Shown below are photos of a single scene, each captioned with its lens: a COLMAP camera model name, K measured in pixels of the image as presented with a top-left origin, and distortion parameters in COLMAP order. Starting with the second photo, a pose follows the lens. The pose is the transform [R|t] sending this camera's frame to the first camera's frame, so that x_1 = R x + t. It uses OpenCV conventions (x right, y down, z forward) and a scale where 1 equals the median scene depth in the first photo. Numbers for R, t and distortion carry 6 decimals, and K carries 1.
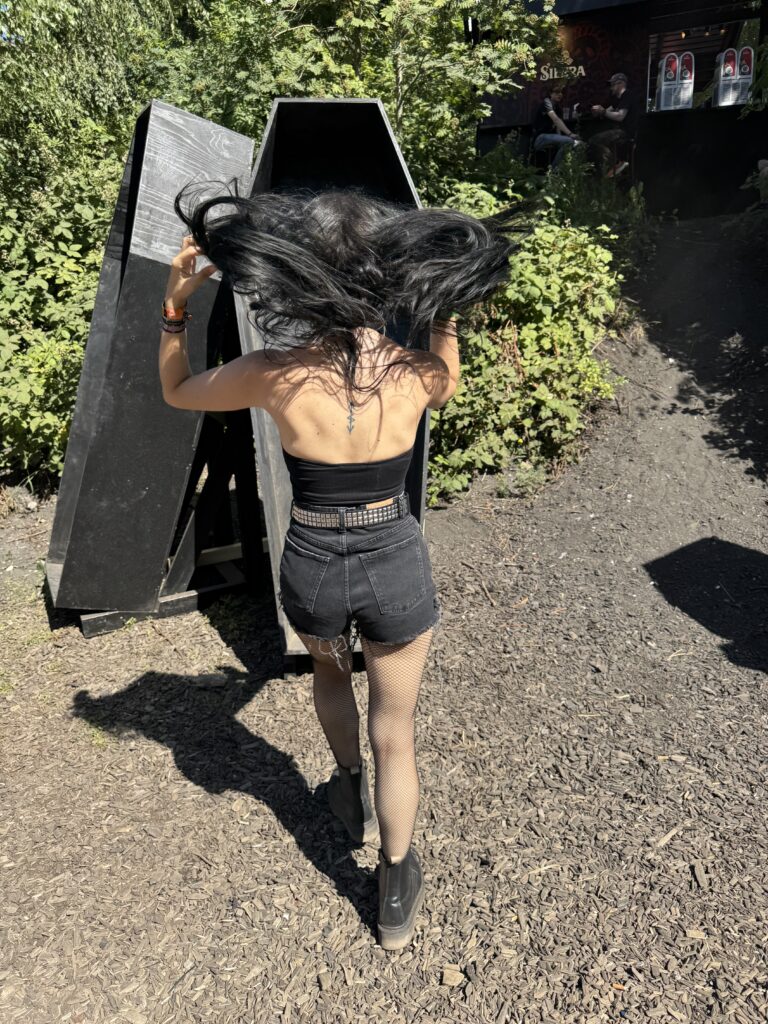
lens RADIAL K [[716.9, 0, 386.7], [0, 716.9, 512.8], [0, 0, 1]] dist [0.005135, -0.037714]
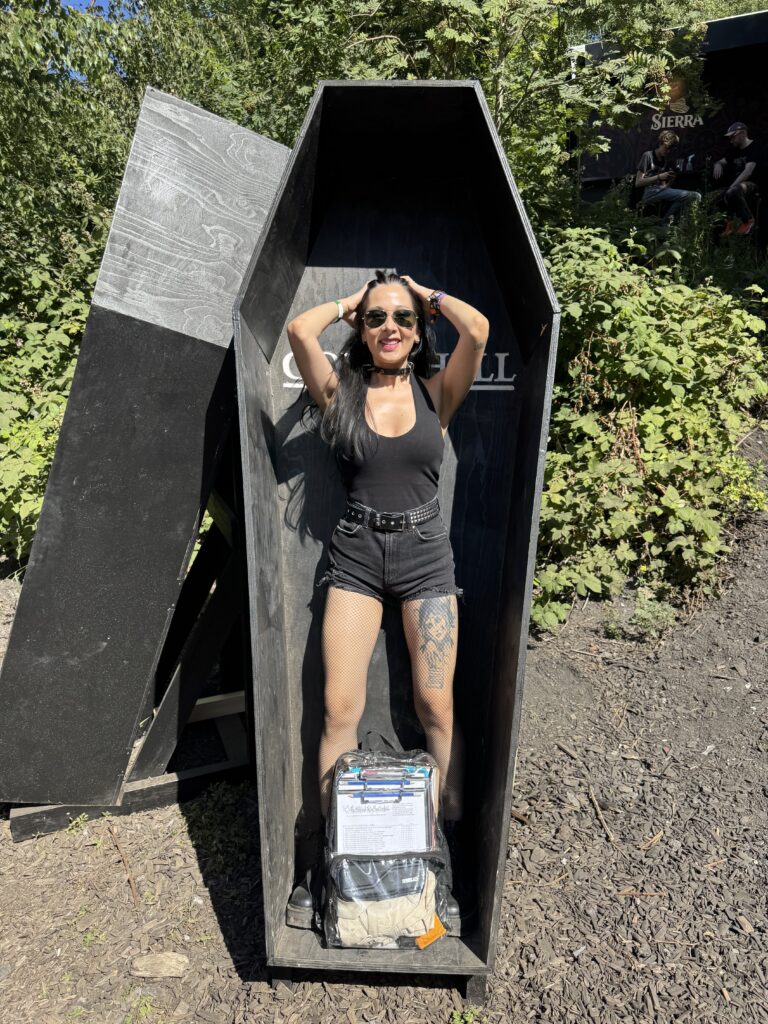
lens RADIAL K [[716.9, 0, 375.9], [0, 716.9, 520.1], [0, 0, 1]] dist [0.005135, -0.037714]
pose [[0.992099, 0.054693, -0.112909, -0.004609], [-0.061949, 0.996165, -0.061794, -0.080342], [0.109096, 0.068300, 0.991682, 0.222151]]
